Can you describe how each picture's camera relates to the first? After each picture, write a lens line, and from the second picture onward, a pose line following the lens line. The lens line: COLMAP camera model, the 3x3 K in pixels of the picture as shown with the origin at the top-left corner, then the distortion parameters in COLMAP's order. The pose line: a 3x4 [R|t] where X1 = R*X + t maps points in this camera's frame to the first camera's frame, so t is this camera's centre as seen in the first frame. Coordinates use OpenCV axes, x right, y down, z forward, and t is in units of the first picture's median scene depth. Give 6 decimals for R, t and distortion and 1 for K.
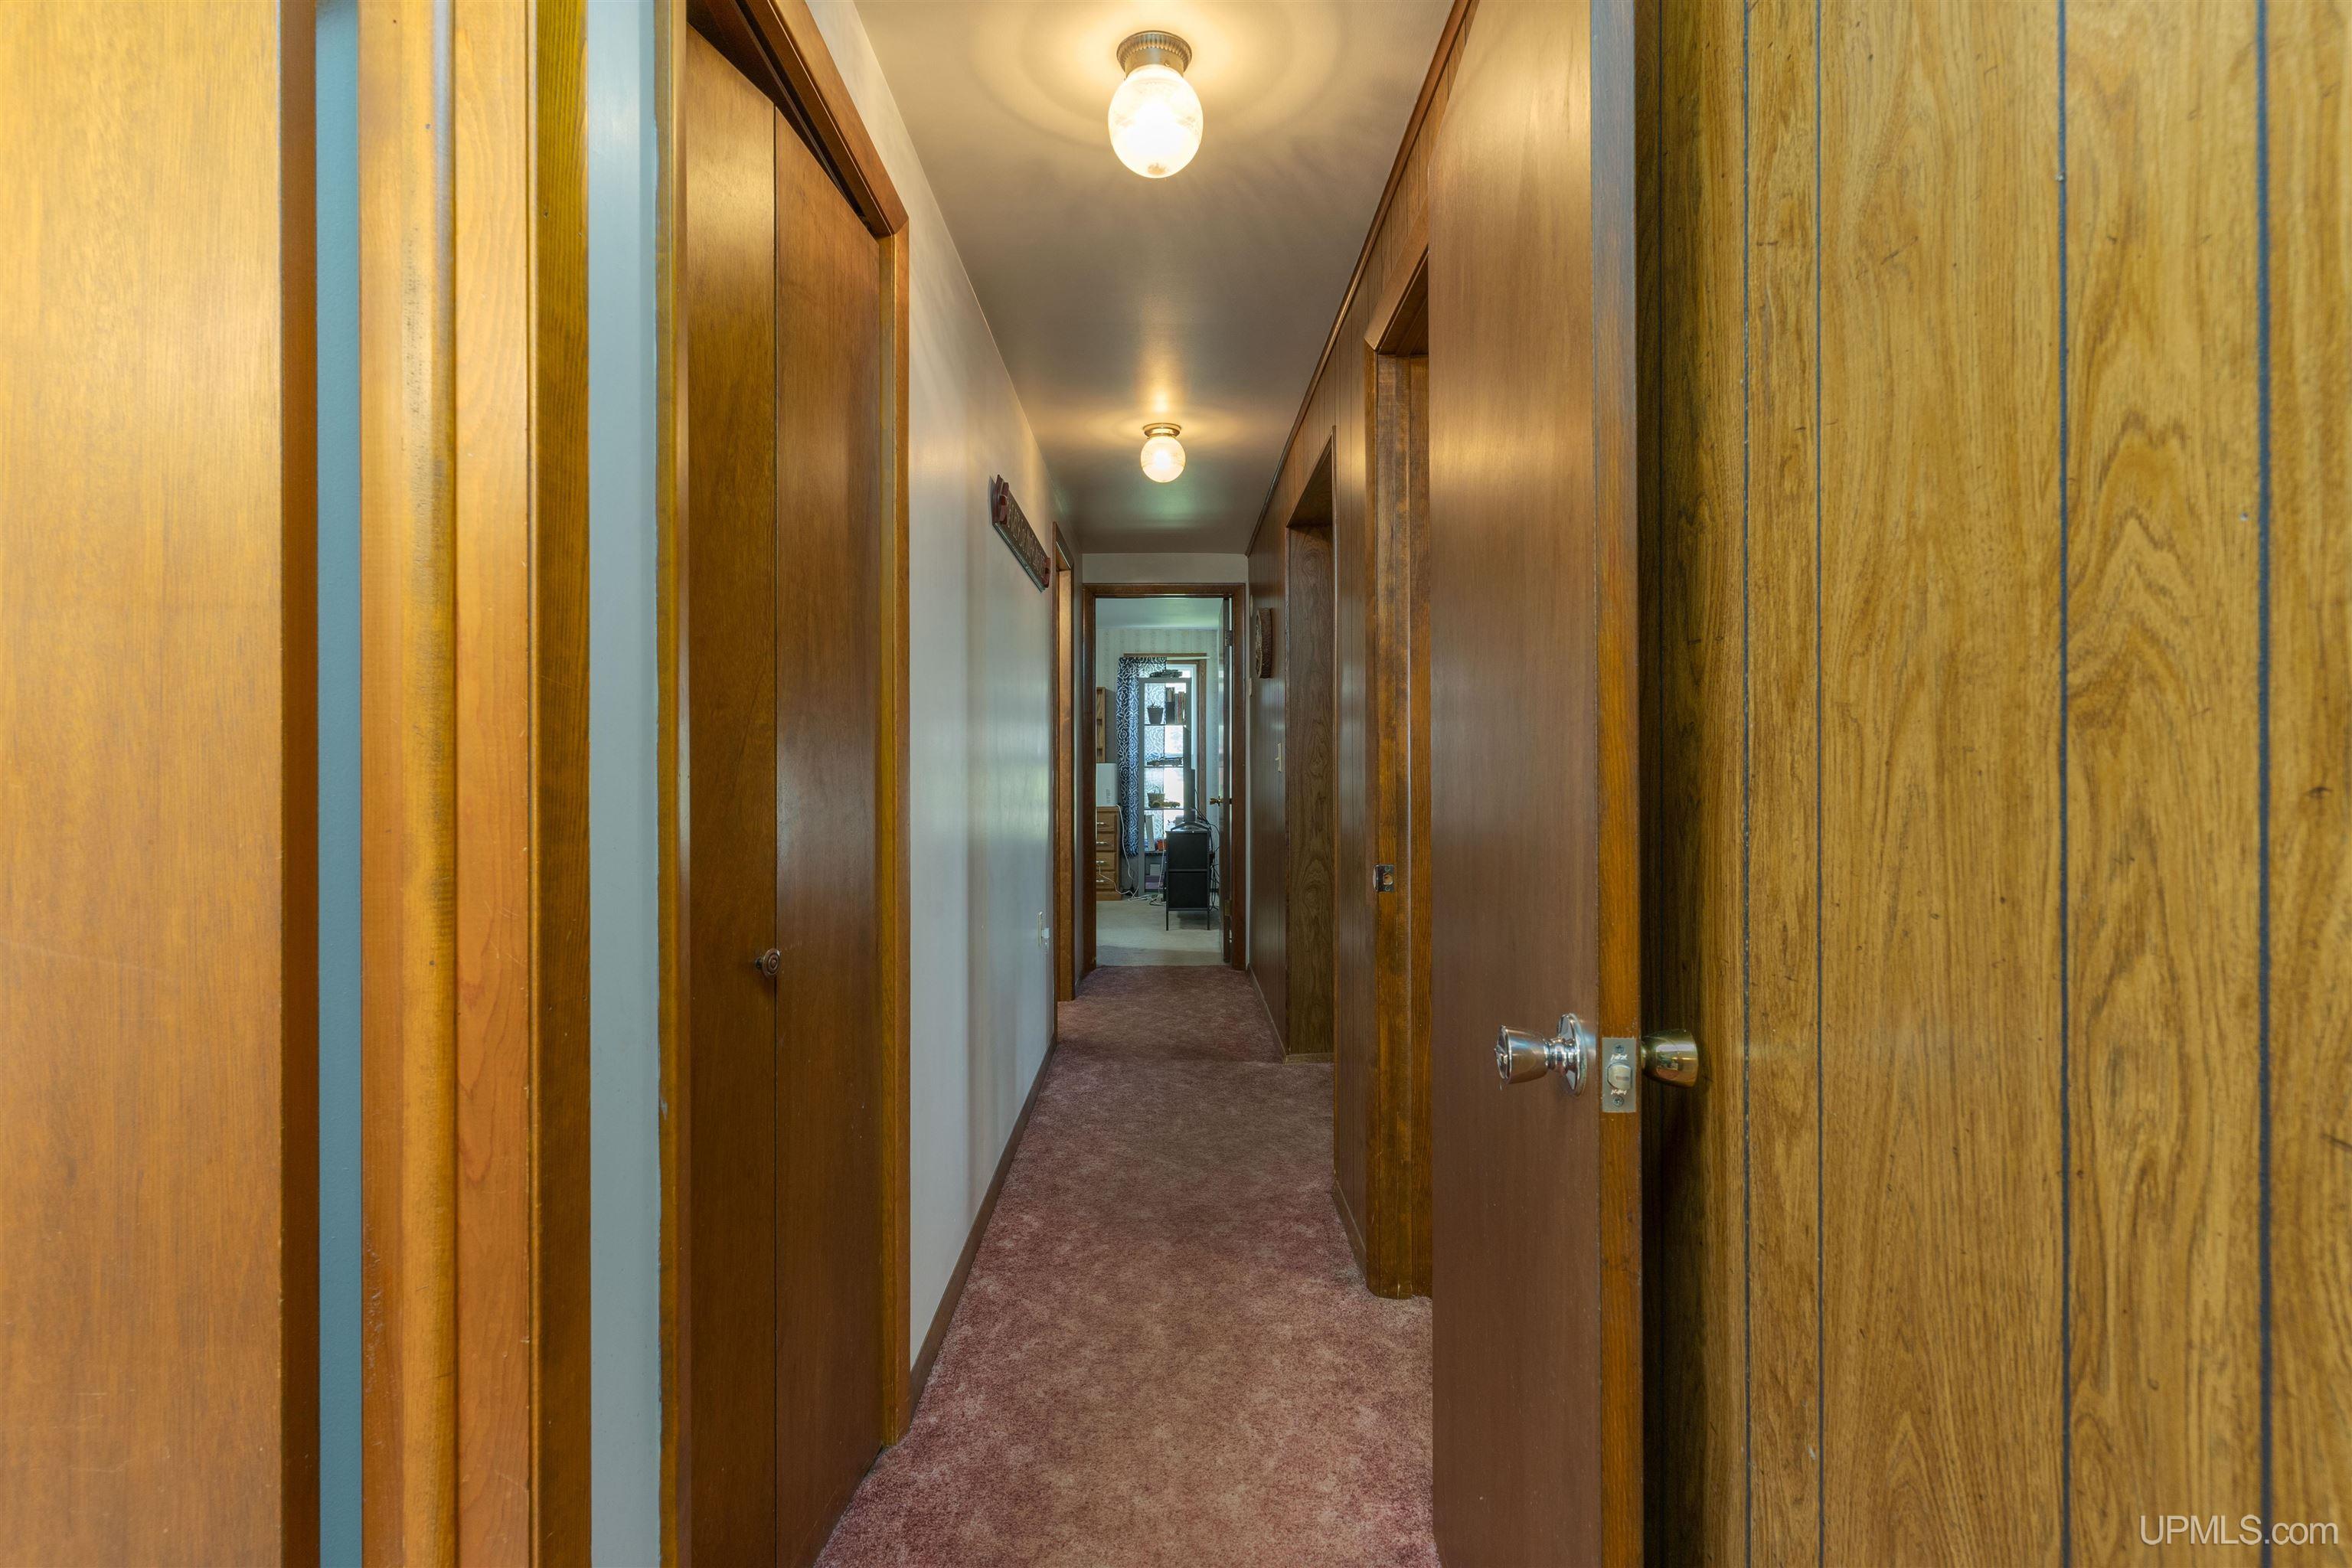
lens RADIAL K [[1129.8, 0, 1174.8], [0, 1129.8, 778.0], [0, 0, 1]] dist [0.003222, 0.000015]
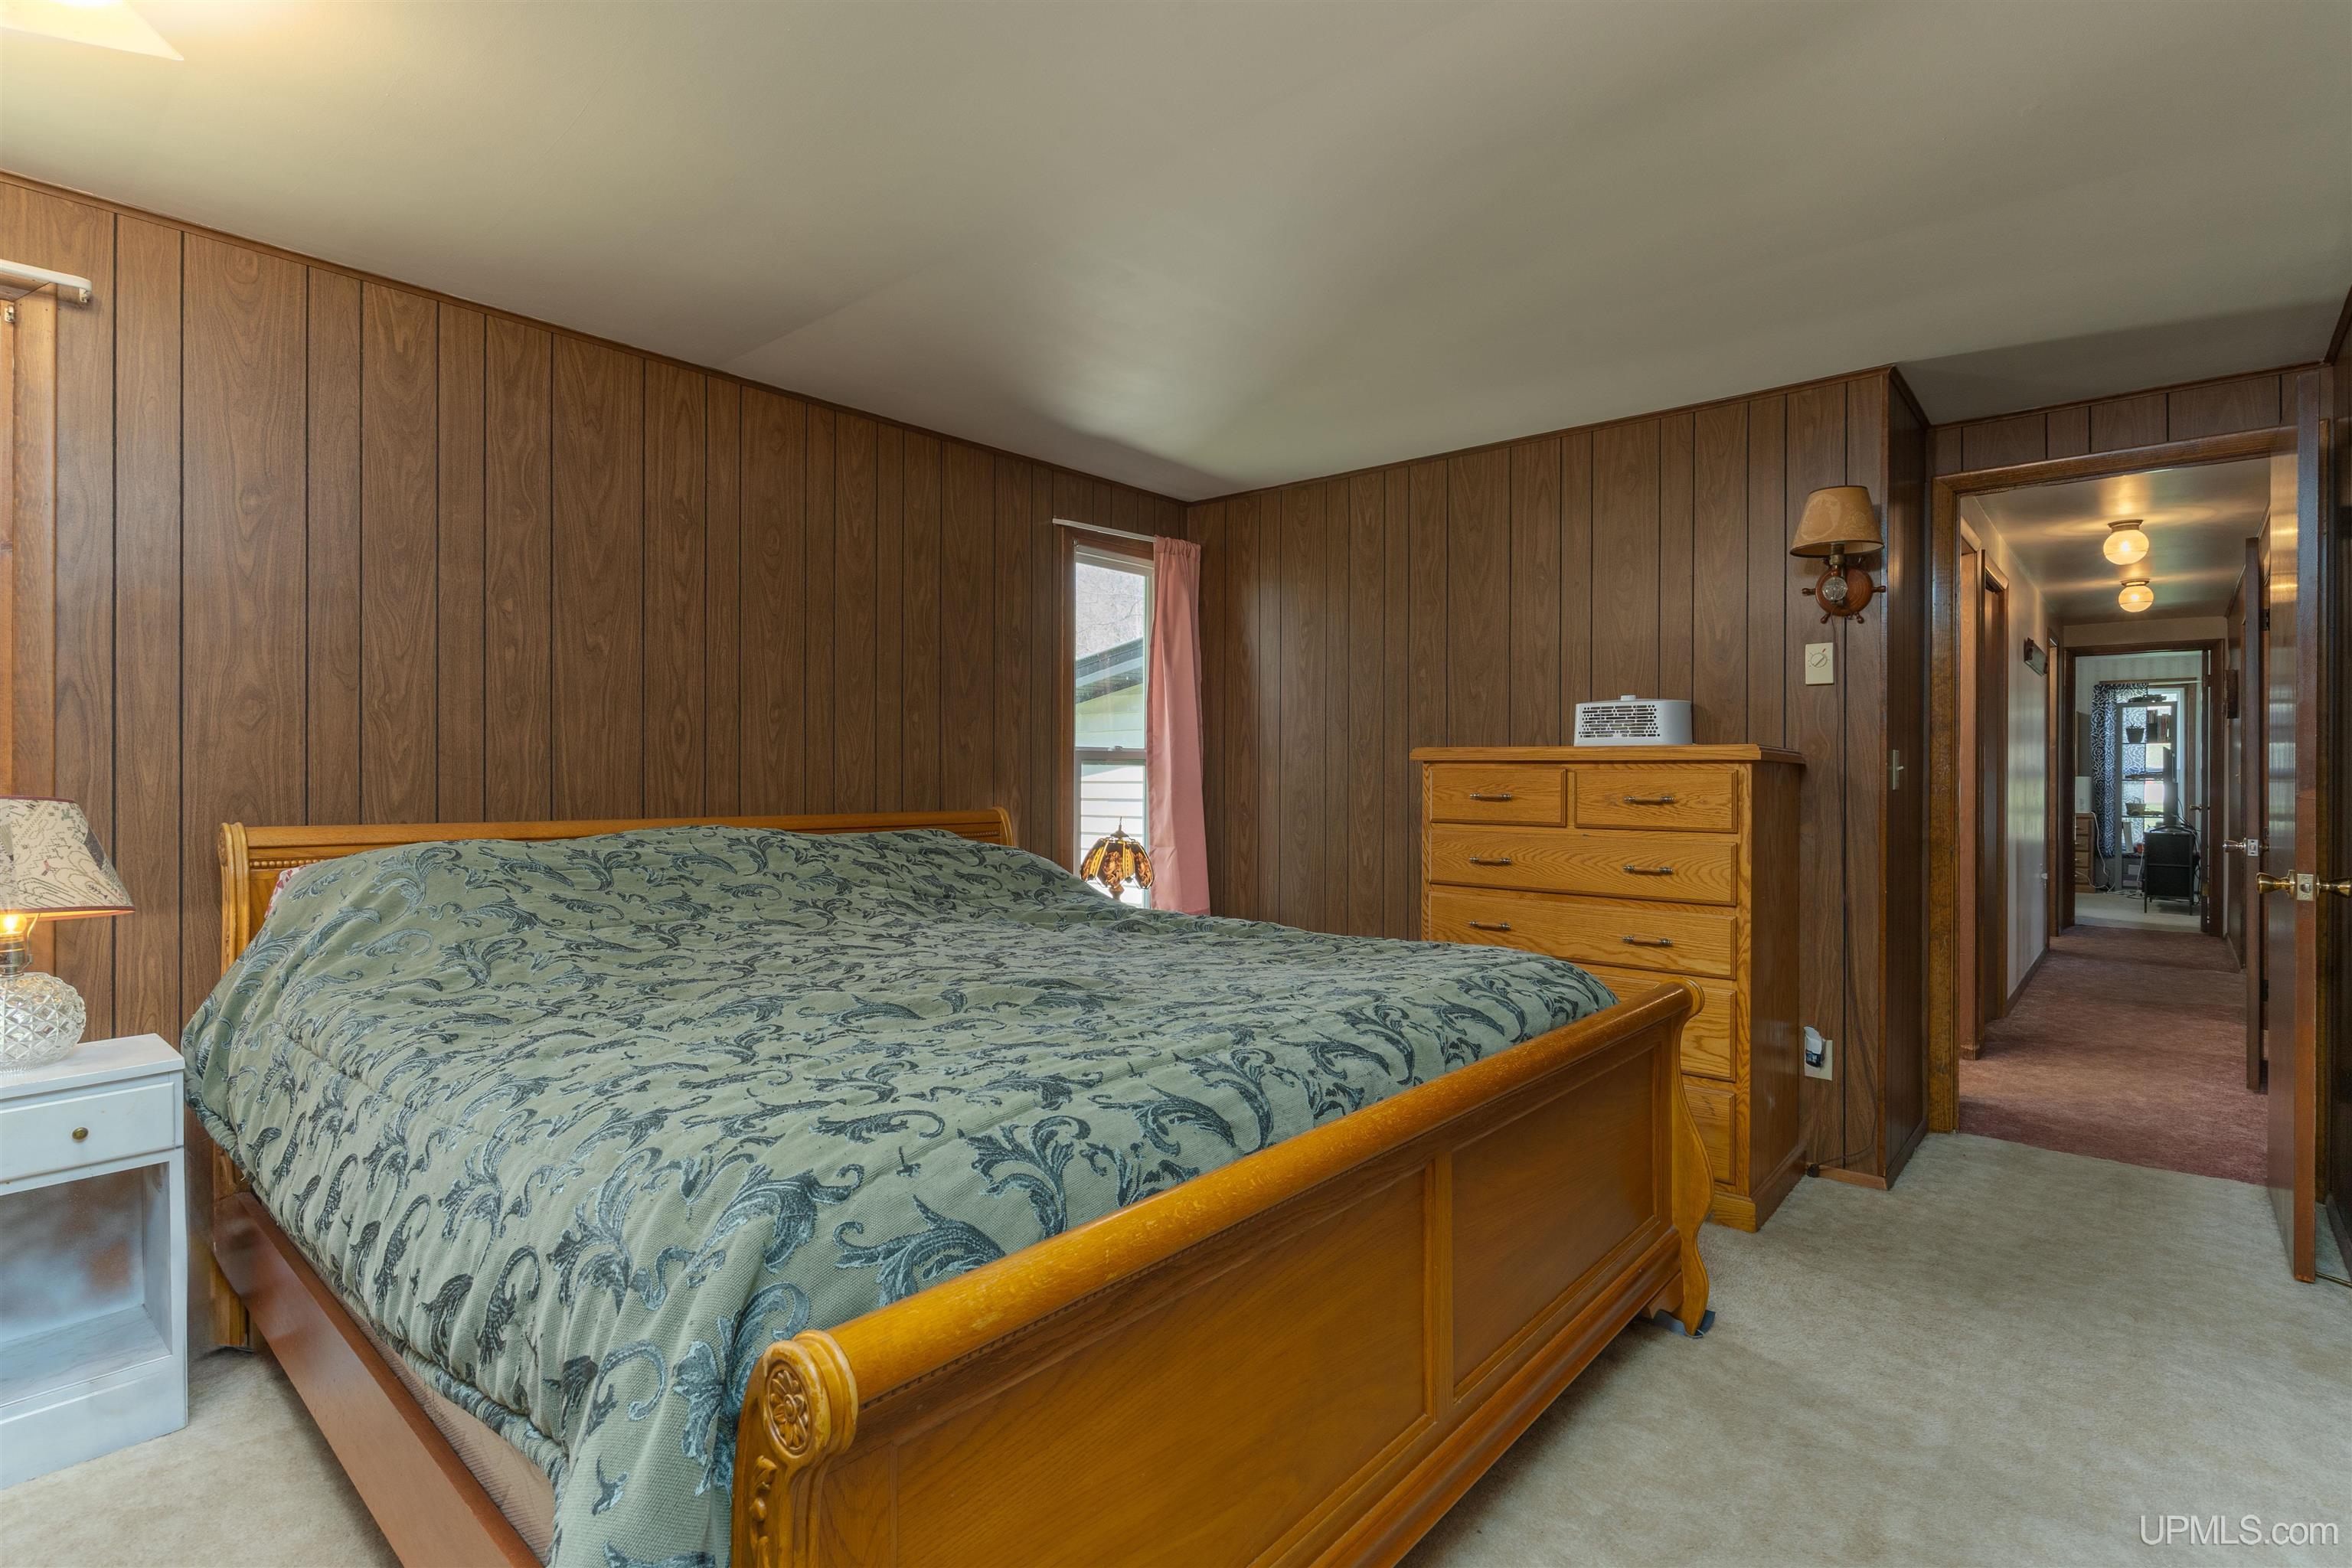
lens RADIAL K [[1129.8, 0, 1186.8], [0, 1129.8, 787.9], [0, 0, 1]] dist [0.003222, 0.000015]
pose [[0.752696, 0.004749, -0.658351, 0.023027], [-0.005908, 0.999982, 0.000459, 0.004428], [0.658342, 0.003544, 0.752711, -0.742669]]
